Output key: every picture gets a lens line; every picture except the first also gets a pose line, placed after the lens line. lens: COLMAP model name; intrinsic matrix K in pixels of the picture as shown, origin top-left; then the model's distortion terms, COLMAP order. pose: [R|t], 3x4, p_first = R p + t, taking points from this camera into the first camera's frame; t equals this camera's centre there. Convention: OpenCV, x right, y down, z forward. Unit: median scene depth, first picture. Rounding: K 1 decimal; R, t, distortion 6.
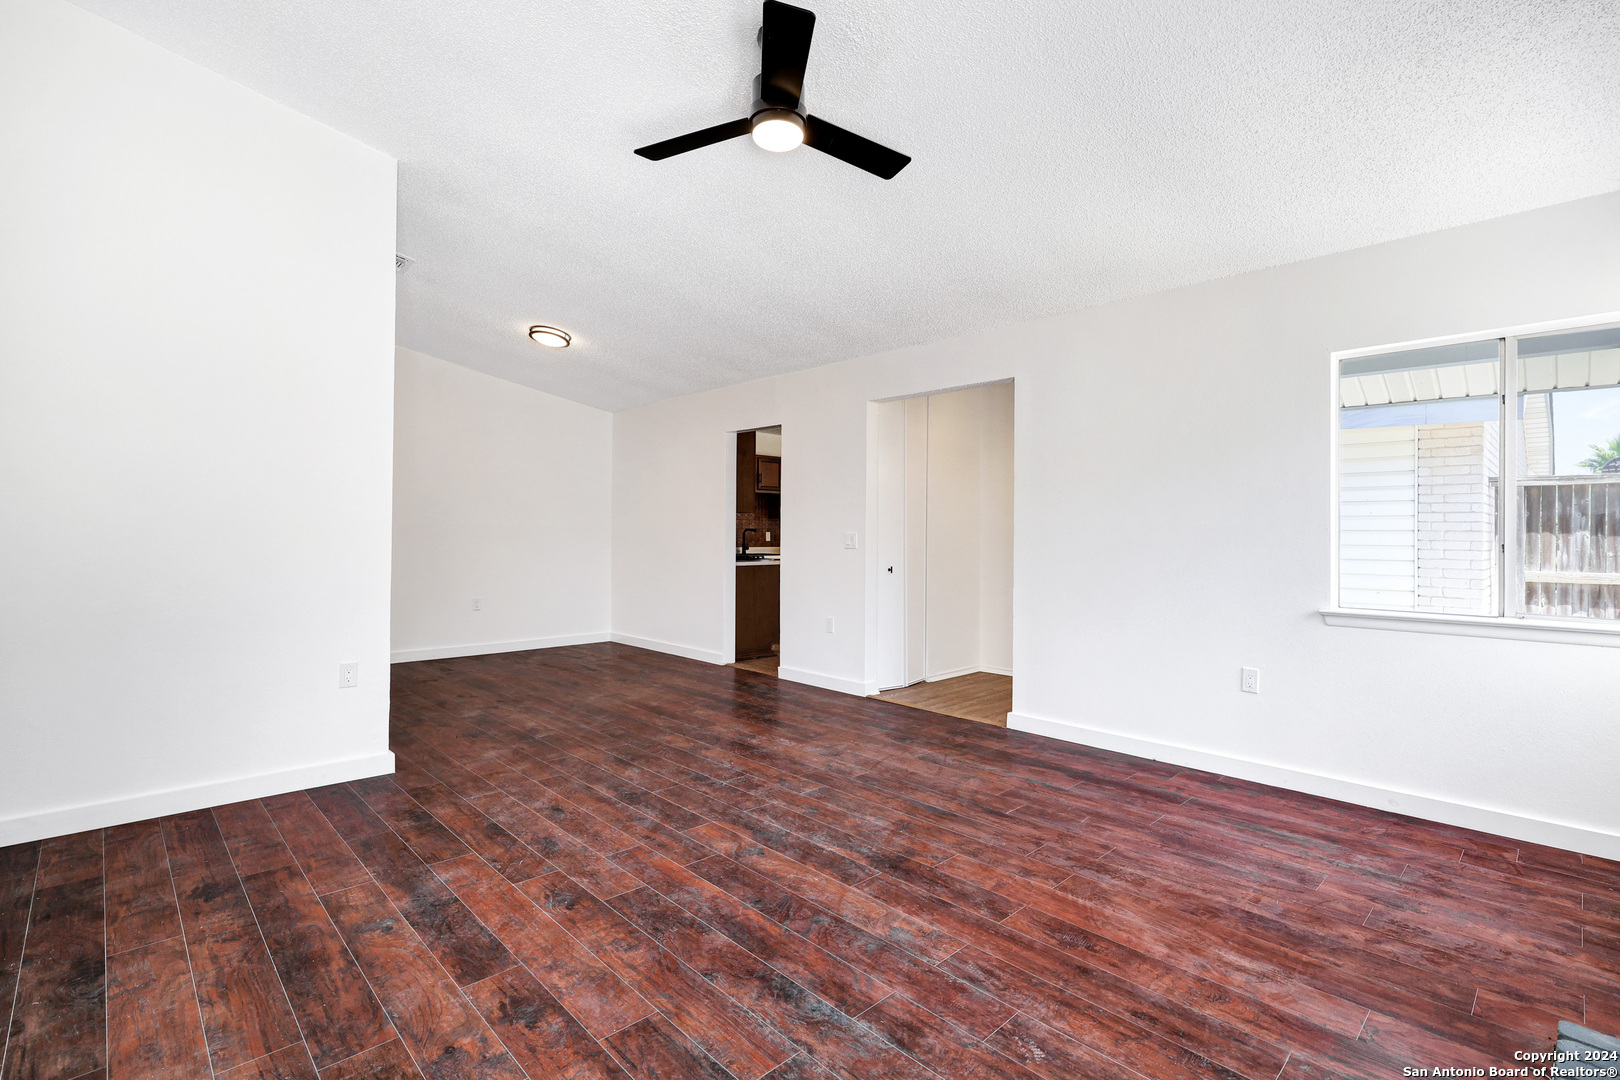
lens RADIAL K [[733.5, 0, 820.1], [0, 733.5, 534.4], [0, 0, 1]] dist [0.001614, 0.000486]
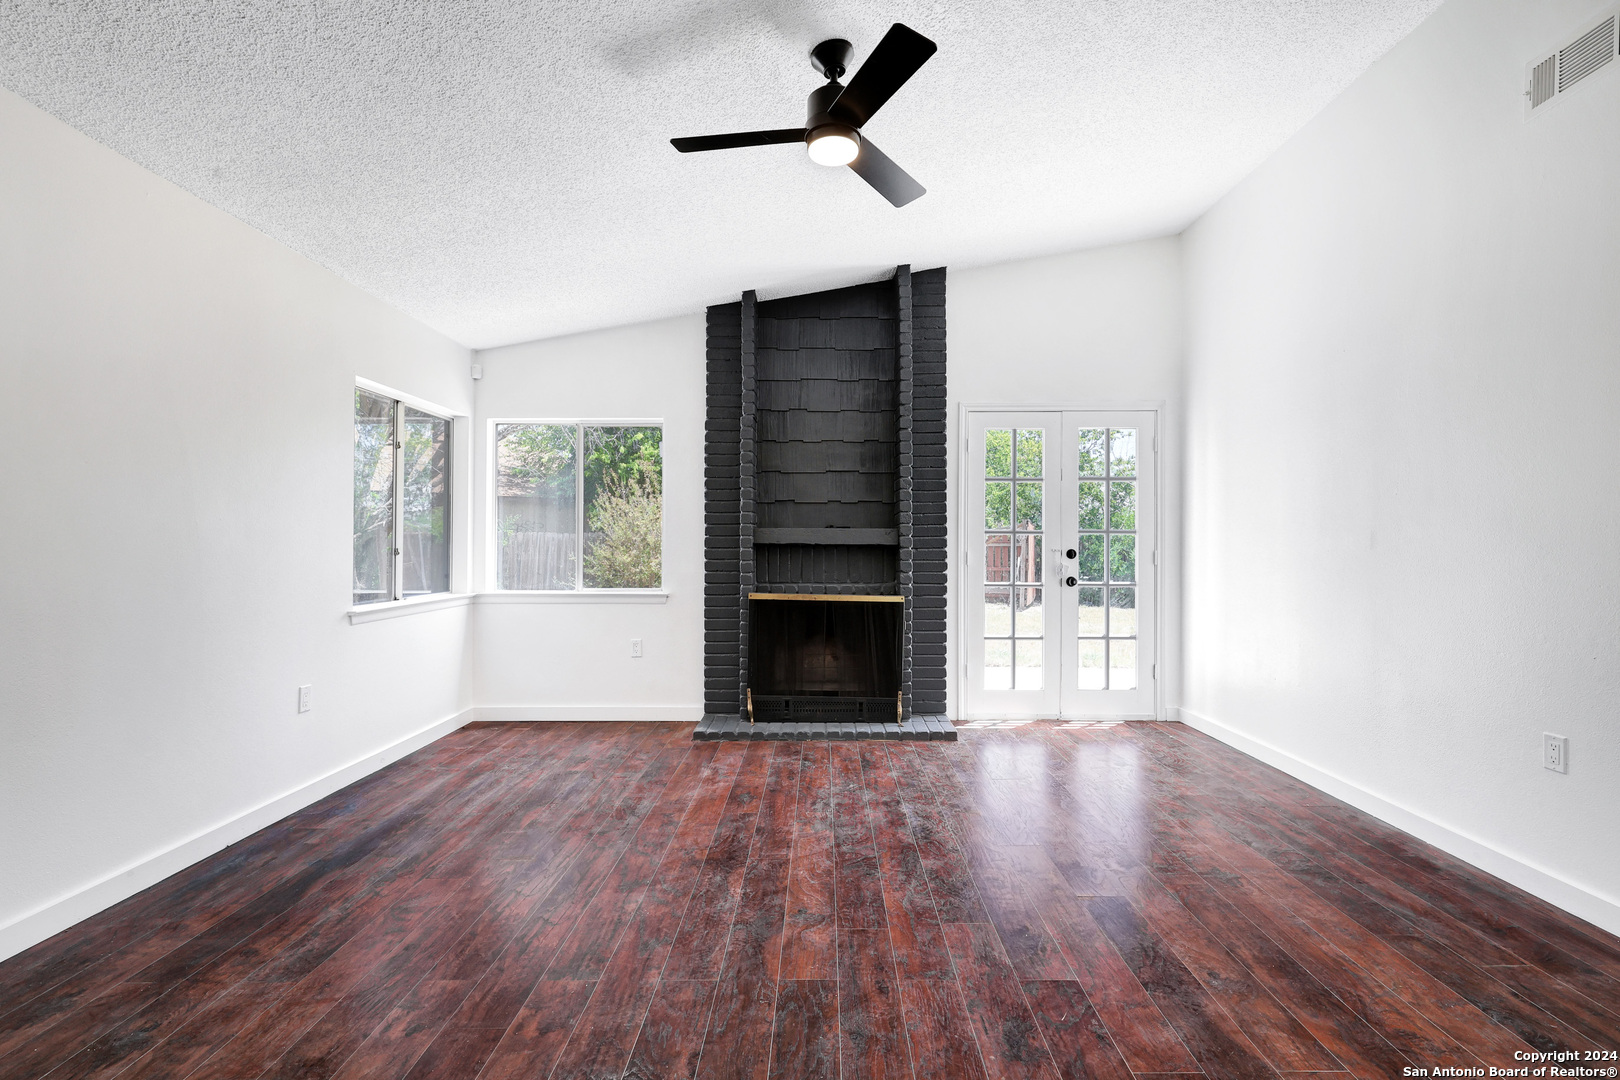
lens RADIAL K [[733.5, 0, 820.1], [0, 733.5, 534.4], [0, 0, 1]] dist [0.001614, 0.000486]
pose [[-0.710680, 0.001424, 0.703514, -0.718824], [-0.006126, 0.999948, -0.008213, -0.006512], [-0.703488, -0.010147, -0.710634, 1.627227]]
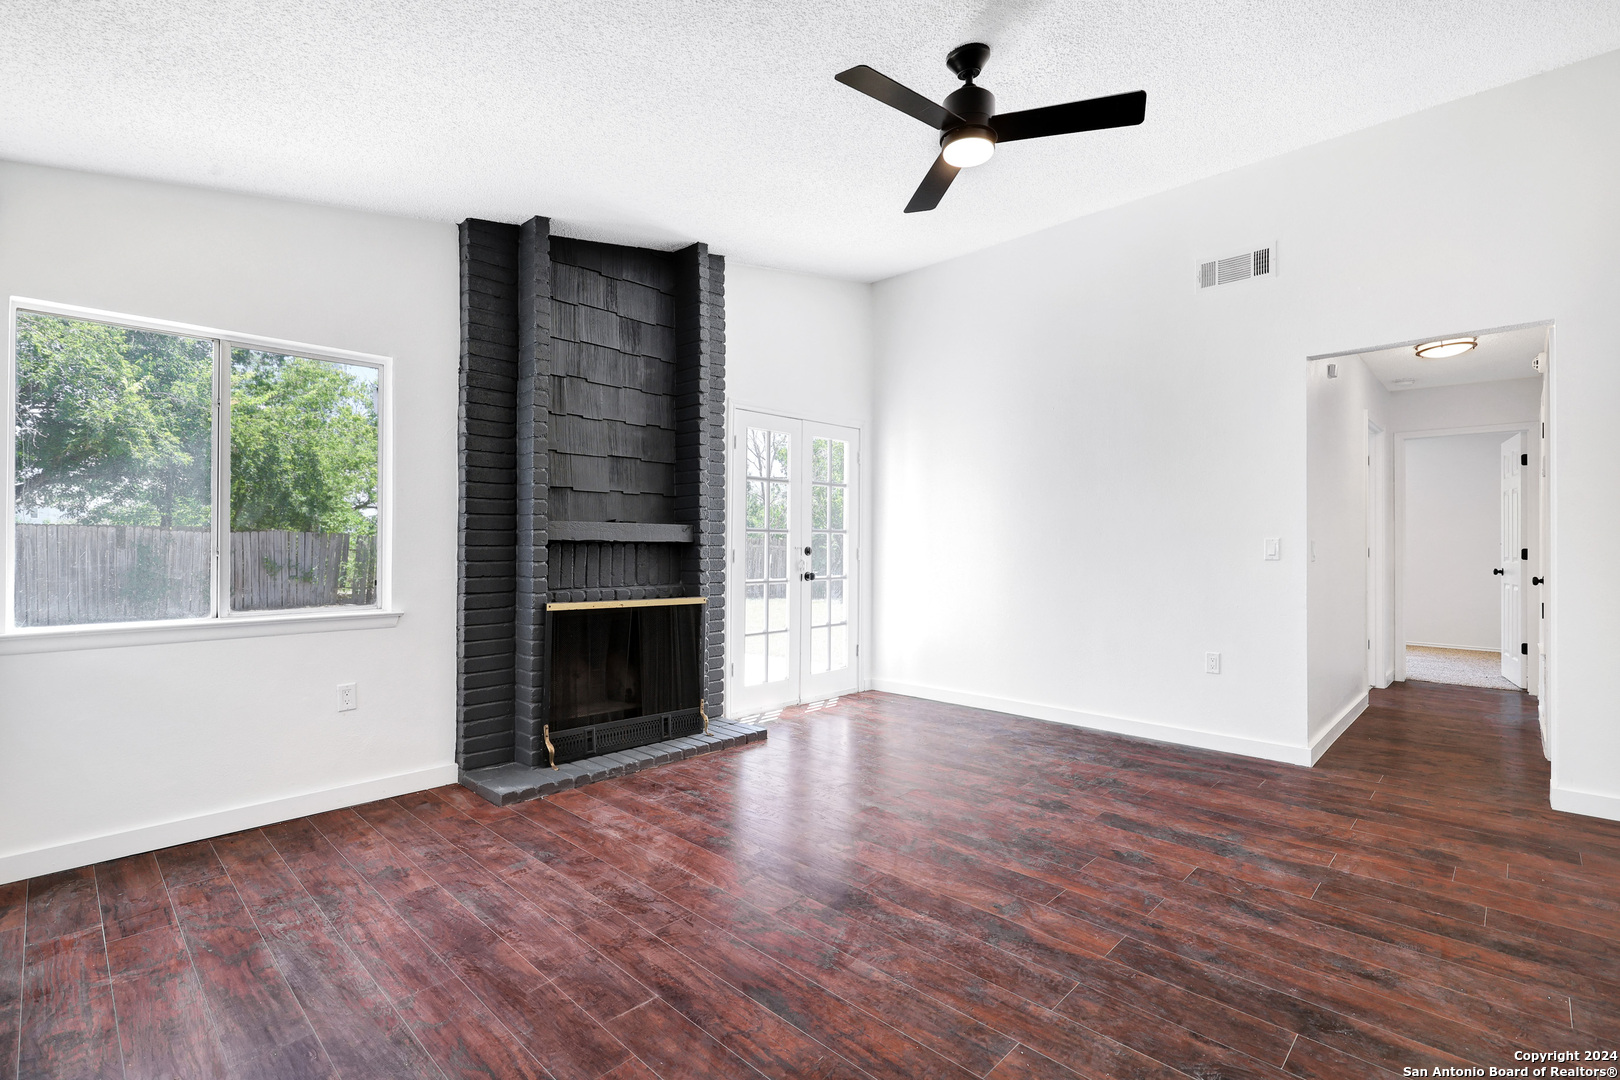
lens RADIAL K [[739.0, 0, 817.0], [0, 739.0, 539.0], [0, 0, 1]] dist [0.001451, -0.000040]
pose [[-0.999380, -0.010698, -0.033541, 0.171473], [-0.010454, 0.999918, -0.007446, 0.004783], [0.033618, -0.007091, -0.999410, 1.899541]]
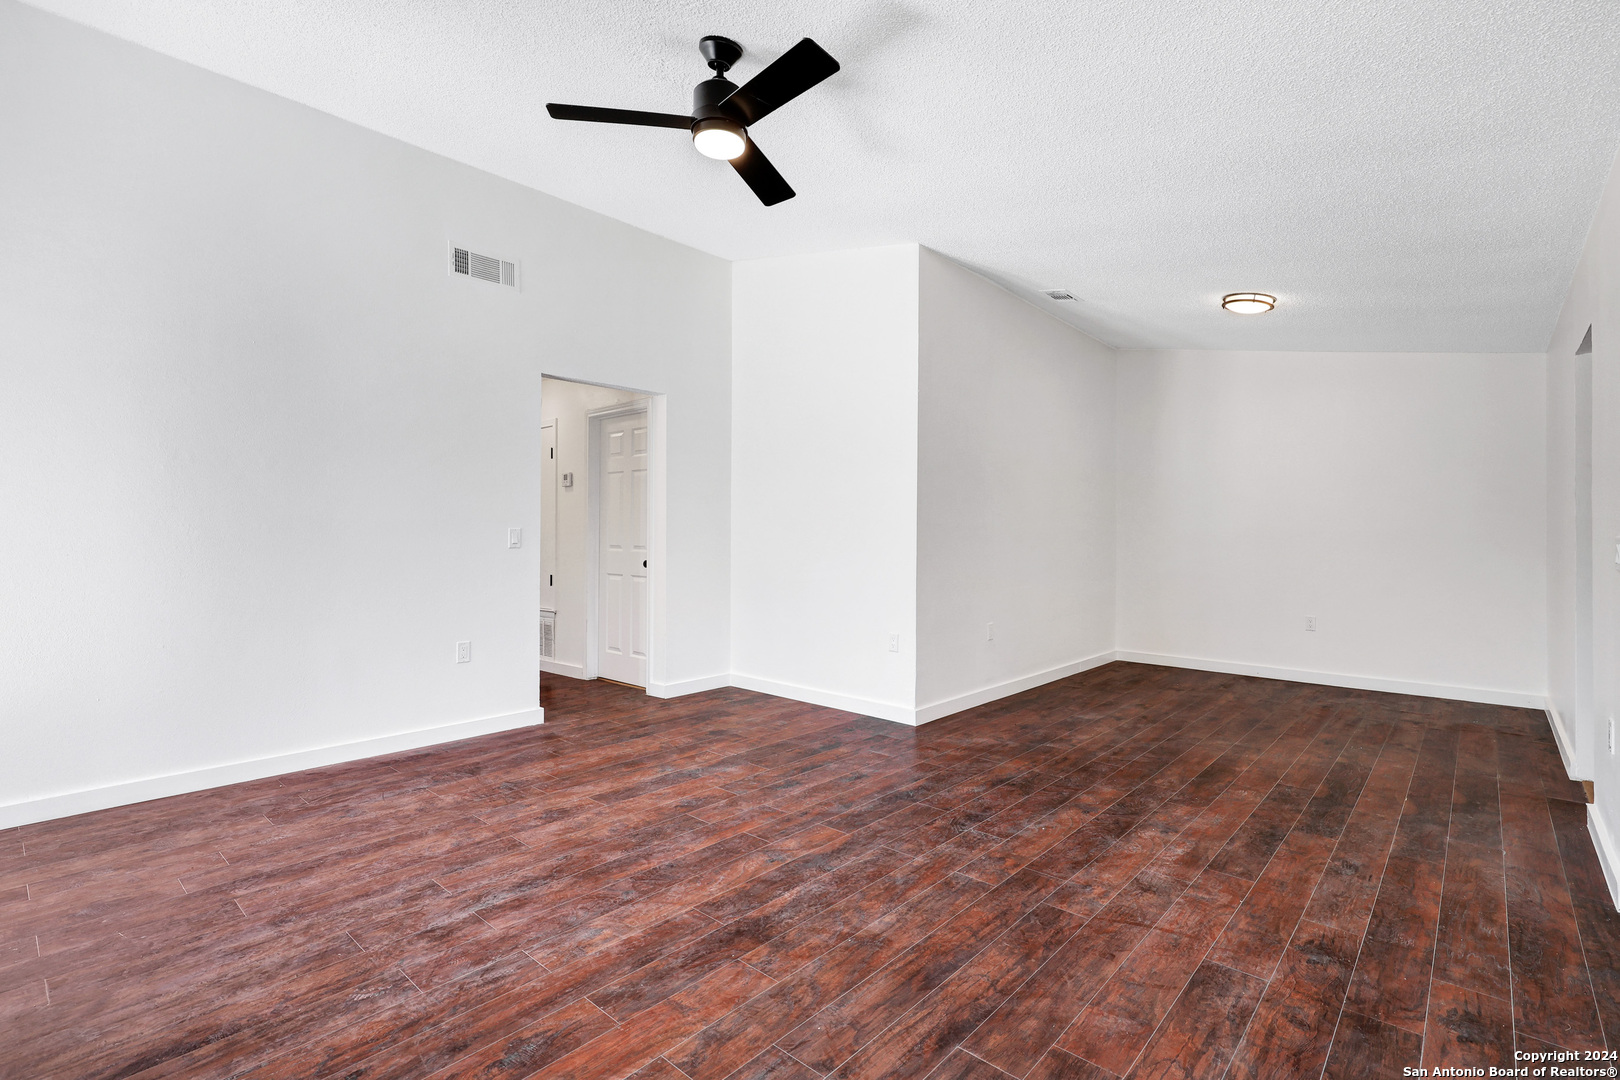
lens RADIAL K [[750.0, 0, 843.7], [0, 750.0, 541.1], [0, 0, 1]] dist [0.002922, 0.000208]
pose [[0.091022, -0.001196, -0.995848, 0.934972], [-0.004867, 0.999987, -0.001646, 0.010671], [0.995837, 0.004996, 0.091015, 1.012881]]
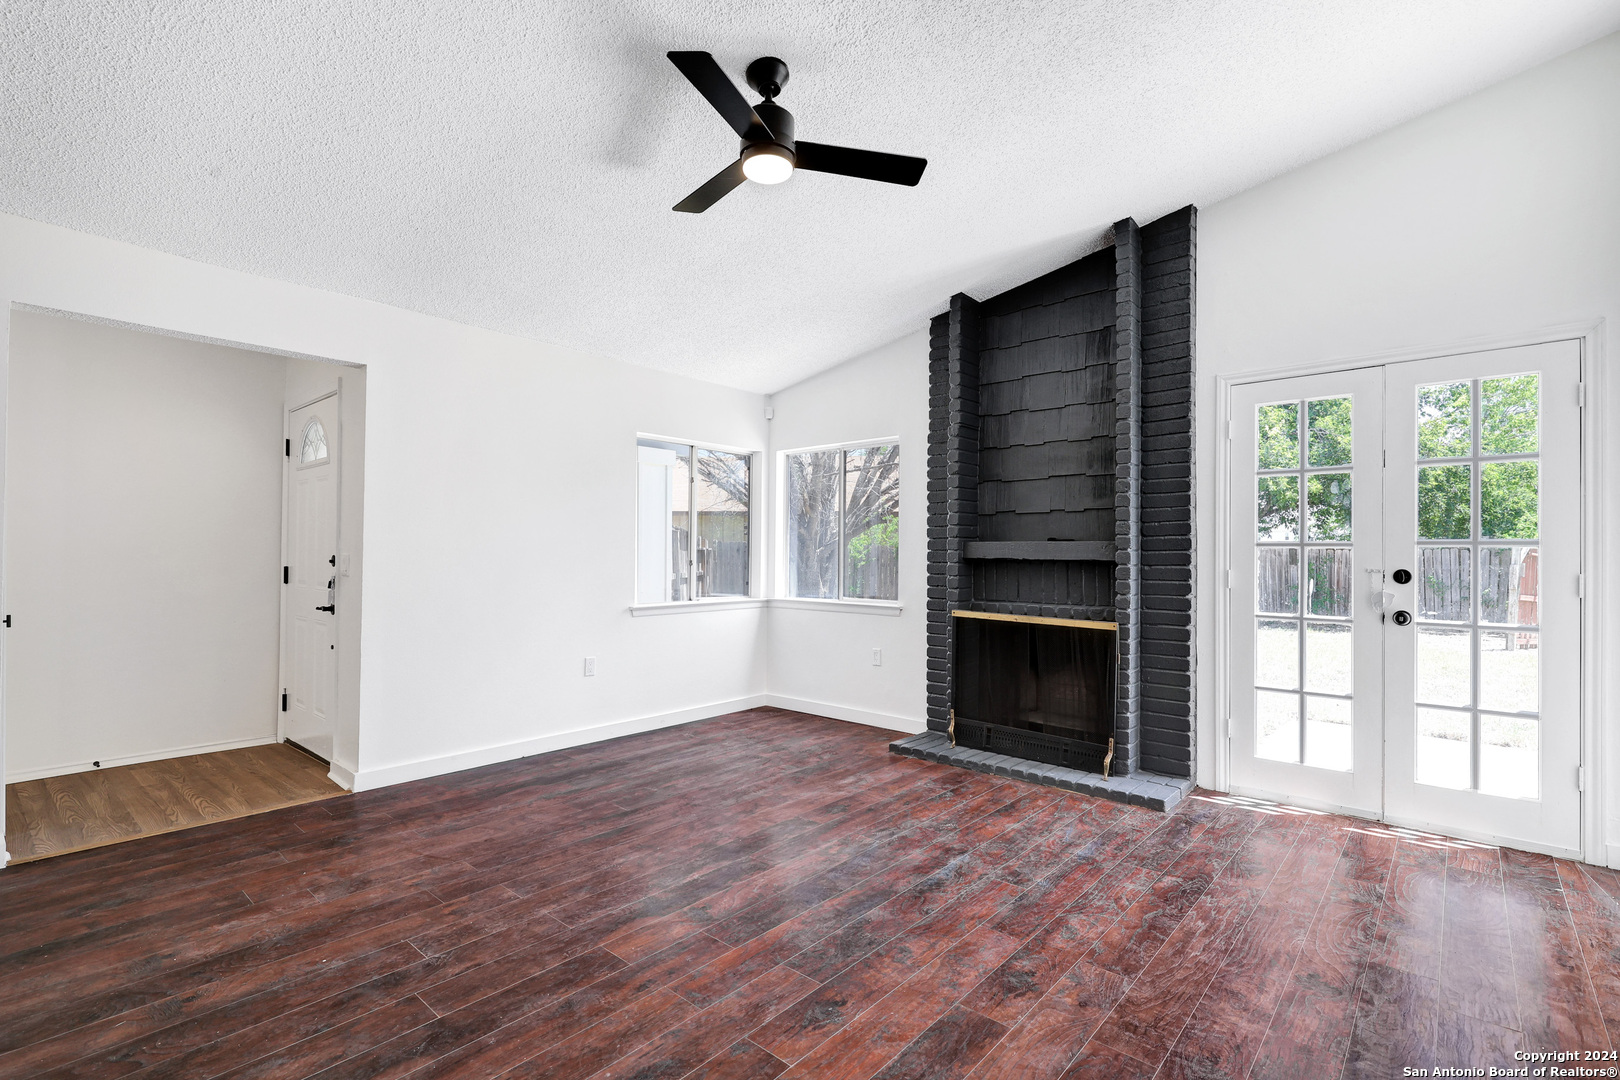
lens RADIAL K [[739.0, 0, 817.0], [0, 739.0, 539.0], [0, 0, 1]] dist [0.001451, -0.000040]
pose [[-0.075186, 0.014943, 0.997058, -1.031576], [-0.006104, 0.999862, -0.015445, -0.013342], [-0.997151, -0.007248, -0.075085, 0.942185]]
